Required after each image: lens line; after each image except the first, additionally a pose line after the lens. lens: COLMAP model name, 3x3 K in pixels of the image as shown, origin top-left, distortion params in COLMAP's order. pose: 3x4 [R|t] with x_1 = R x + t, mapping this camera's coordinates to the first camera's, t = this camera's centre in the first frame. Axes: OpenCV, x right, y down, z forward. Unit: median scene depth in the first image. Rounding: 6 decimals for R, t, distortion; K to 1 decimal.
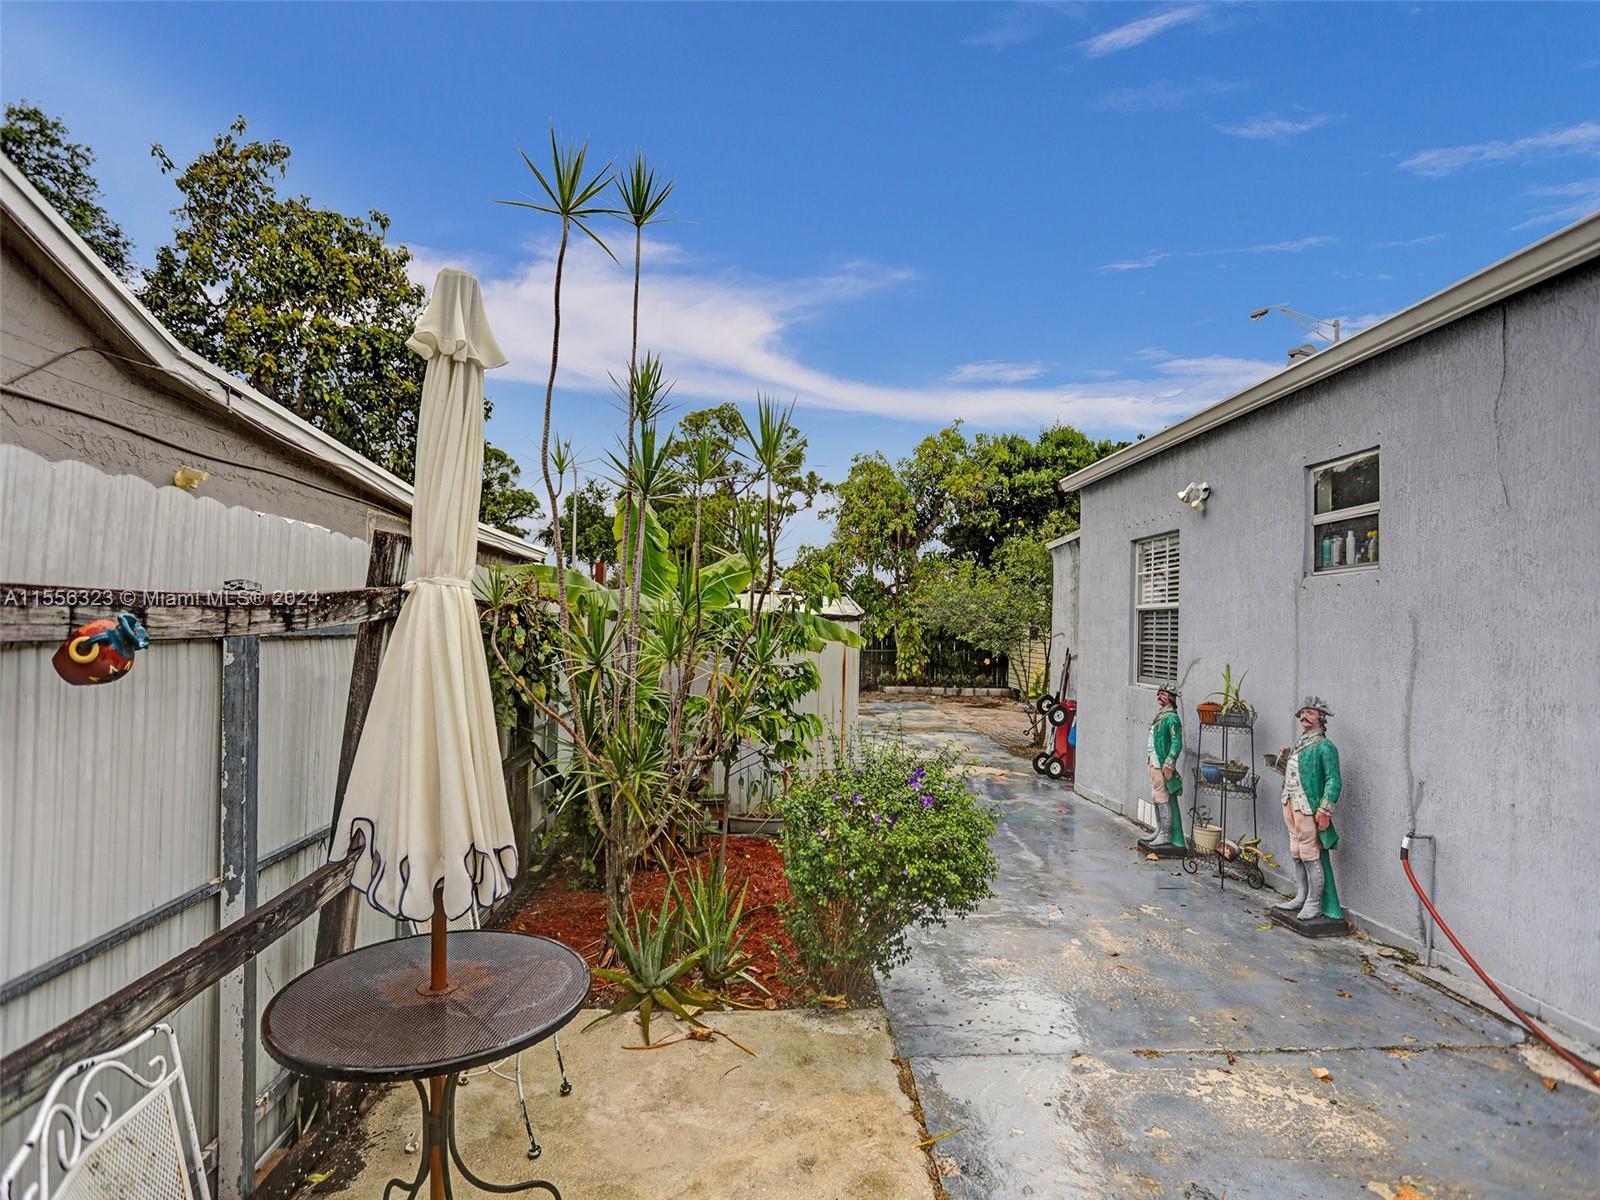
lens RADIAL K [[774.2, 0, 790.4], [0, 774.2, 629.4], [0, 0, 1]] dist [-0.062442, 0.018513]
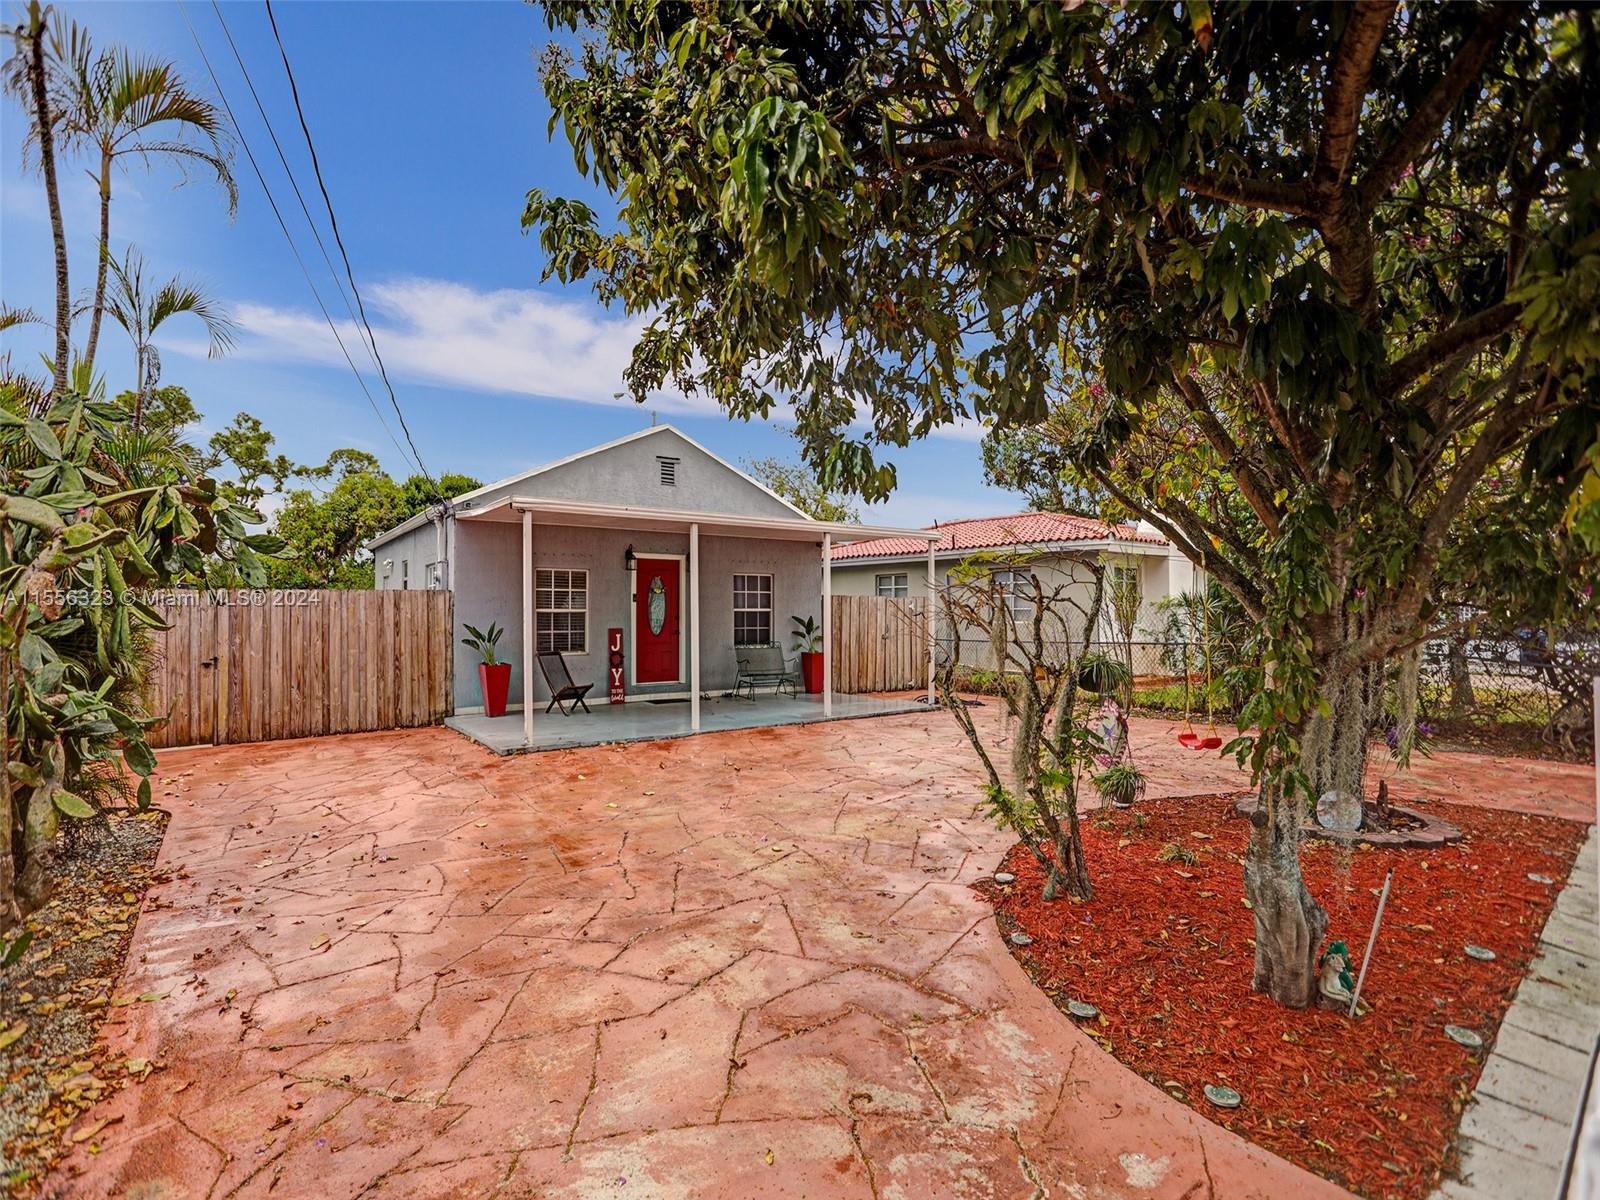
lens RADIAL K [[769.0, 0, 786.7], [0, 769.0, 608.1], [0, 0, 1]] dist [-0.064674, 0.023877]
pose [[0.824981, -0.018549, 0.564856, 0.061326], [0.019902, 0.999795, 0.003764, -0.003773], [-0.564810, 0.008137, 0.825181, -0.581446]]
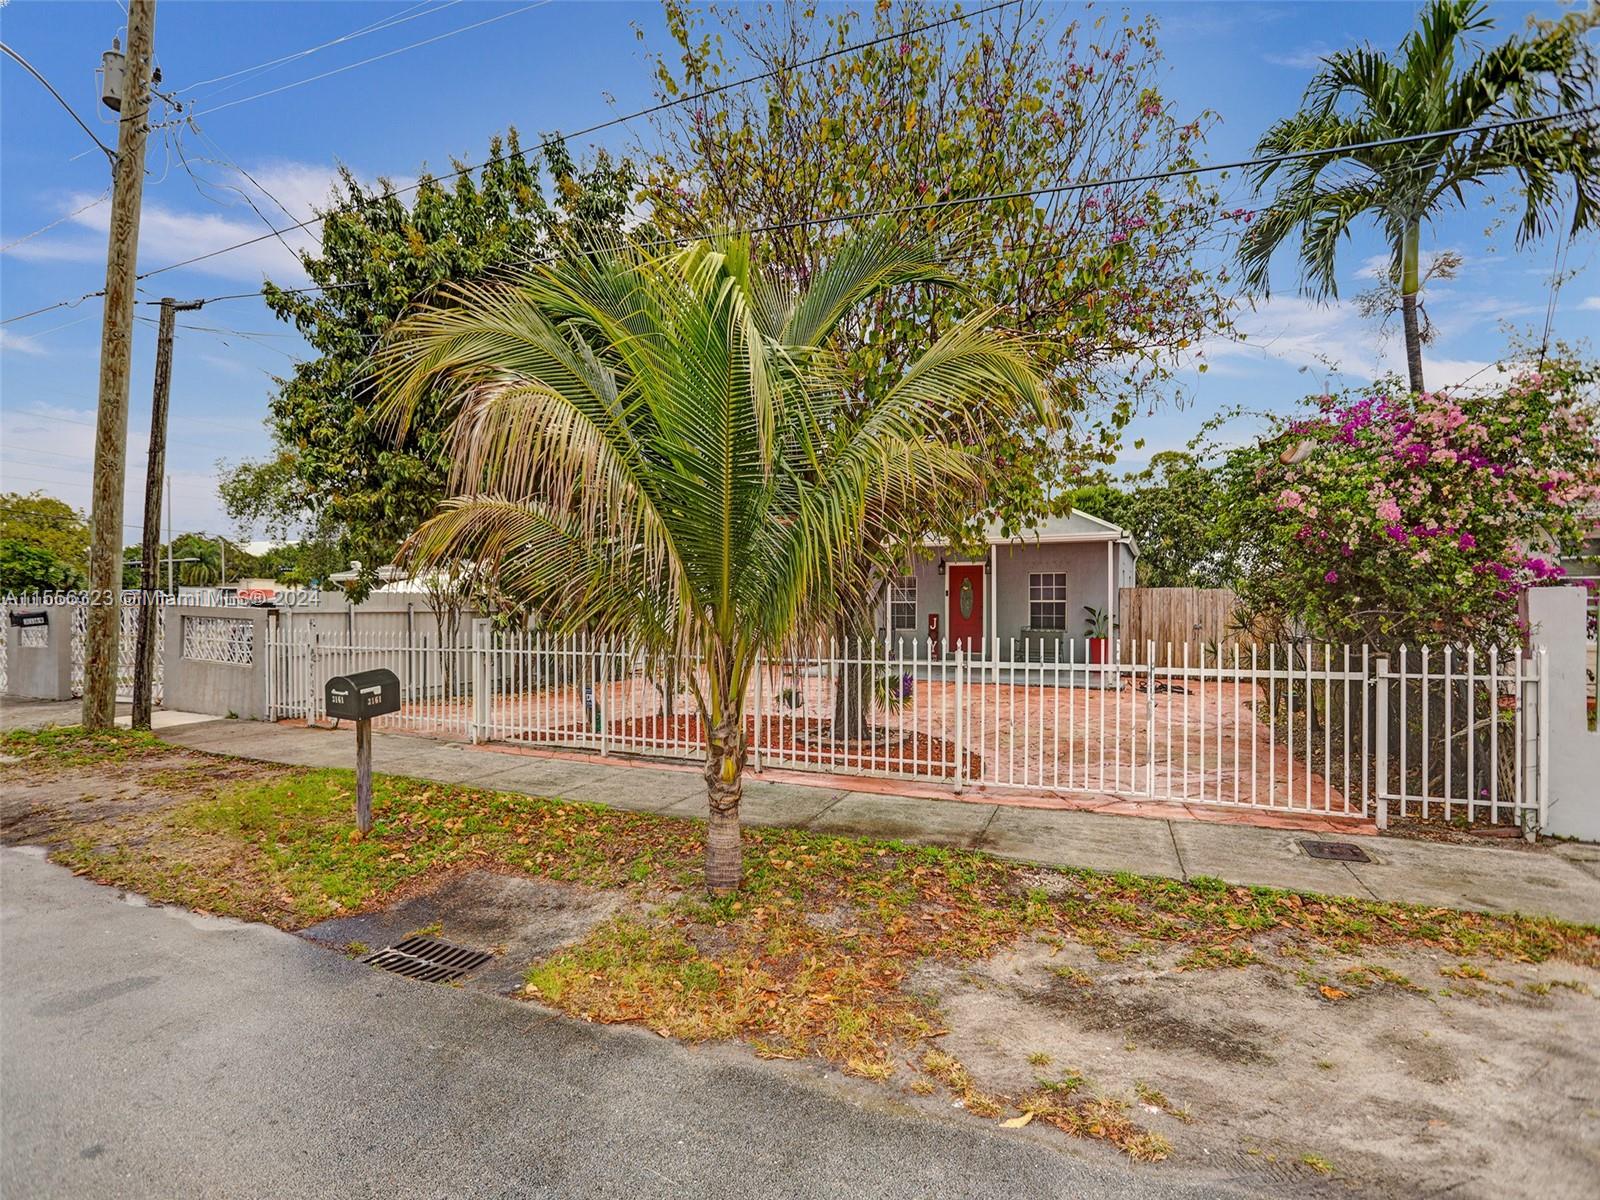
lens RADIAL K [[770.5, 0, 783.3], [0, 770.5, 603.0], [0, 0, 1]] dist [-0.073302, 0.028089]
pose [[0.876925, -0.023022, -0.480075, 0.601521], [0.019477, 0.999734, -0.012366, 0.007061], [0.480232, 0.001493, 0.877140, -0.901816]]
